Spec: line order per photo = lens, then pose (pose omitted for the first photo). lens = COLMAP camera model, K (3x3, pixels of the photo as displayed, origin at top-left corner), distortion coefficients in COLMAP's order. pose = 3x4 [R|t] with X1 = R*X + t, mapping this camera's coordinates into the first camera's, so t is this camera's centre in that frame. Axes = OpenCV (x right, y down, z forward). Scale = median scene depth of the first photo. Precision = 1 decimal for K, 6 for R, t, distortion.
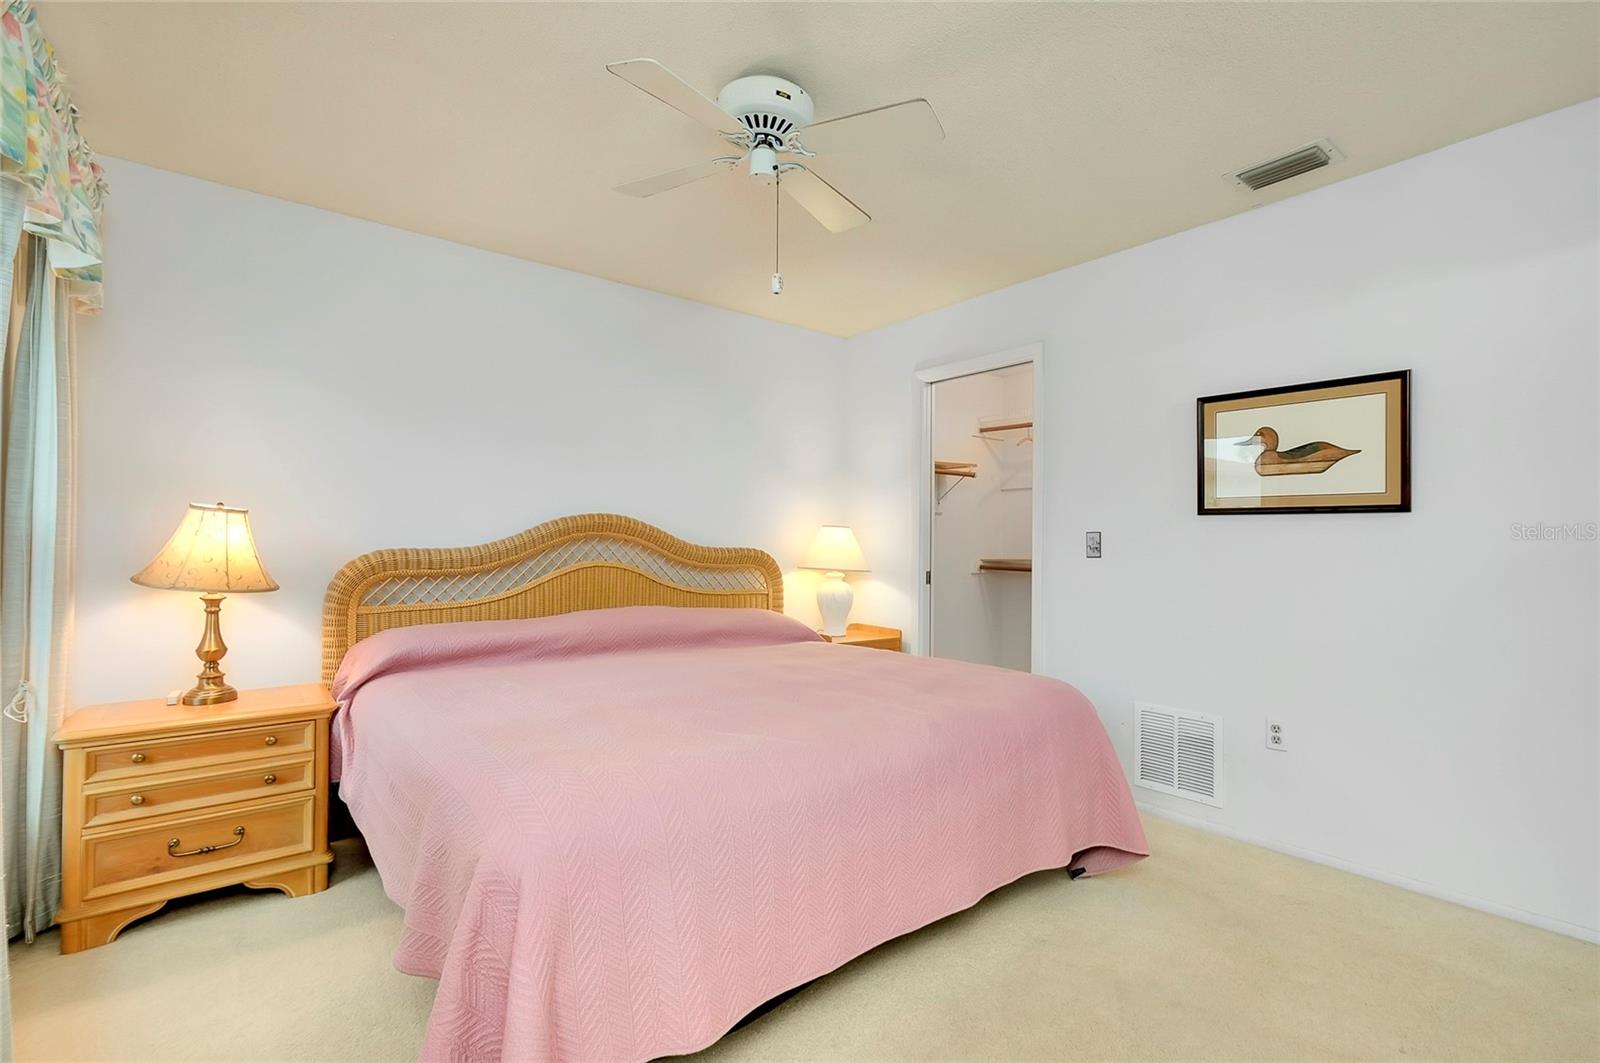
lens RADIAL K [[726.5, 0, 771.5], [0, 726.5, 545.6], [0, 0, 1]] dist [-0.002602, -0.000834]
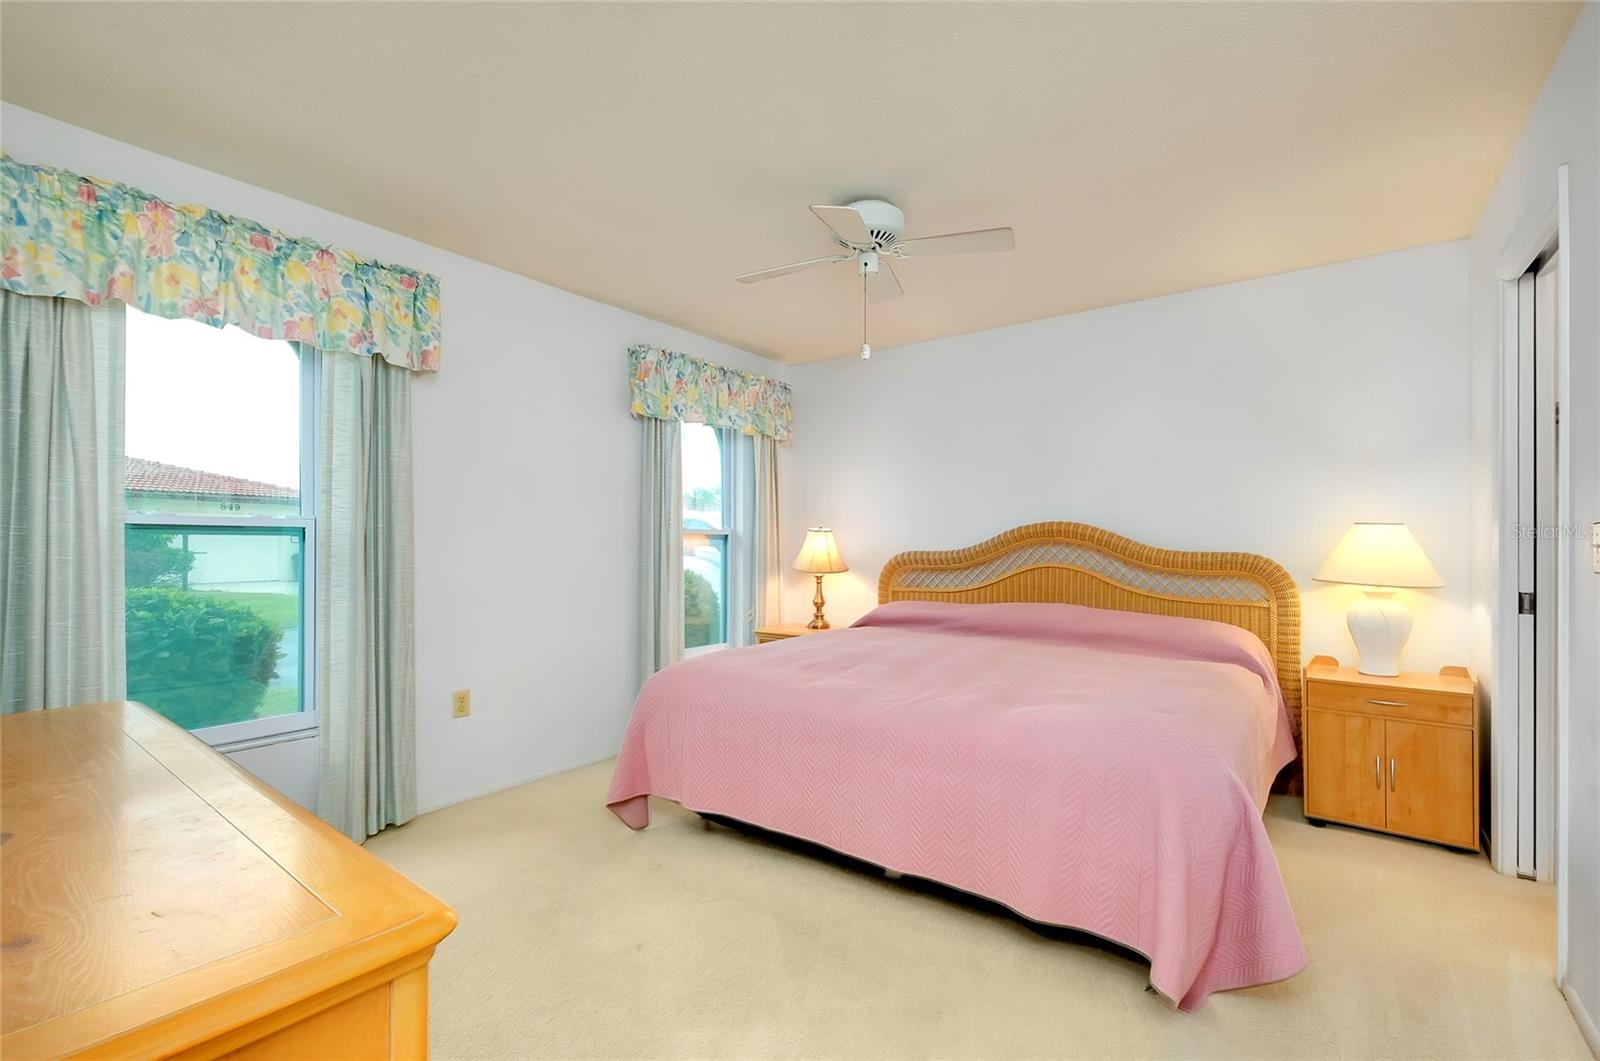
lens RADIAL K [[688.9, 0, 801.0], [0, 688.9, 549.1], [0, 0, 1]] dist [-0.000769, -0.000169]
pose [[0.259547, 0.000030, -0.965731, 0.821384], [-0.001097, 0.999999, -0.000263, 0.000476], [0.965730, 0.001128, 0.259547, 0.372376]]
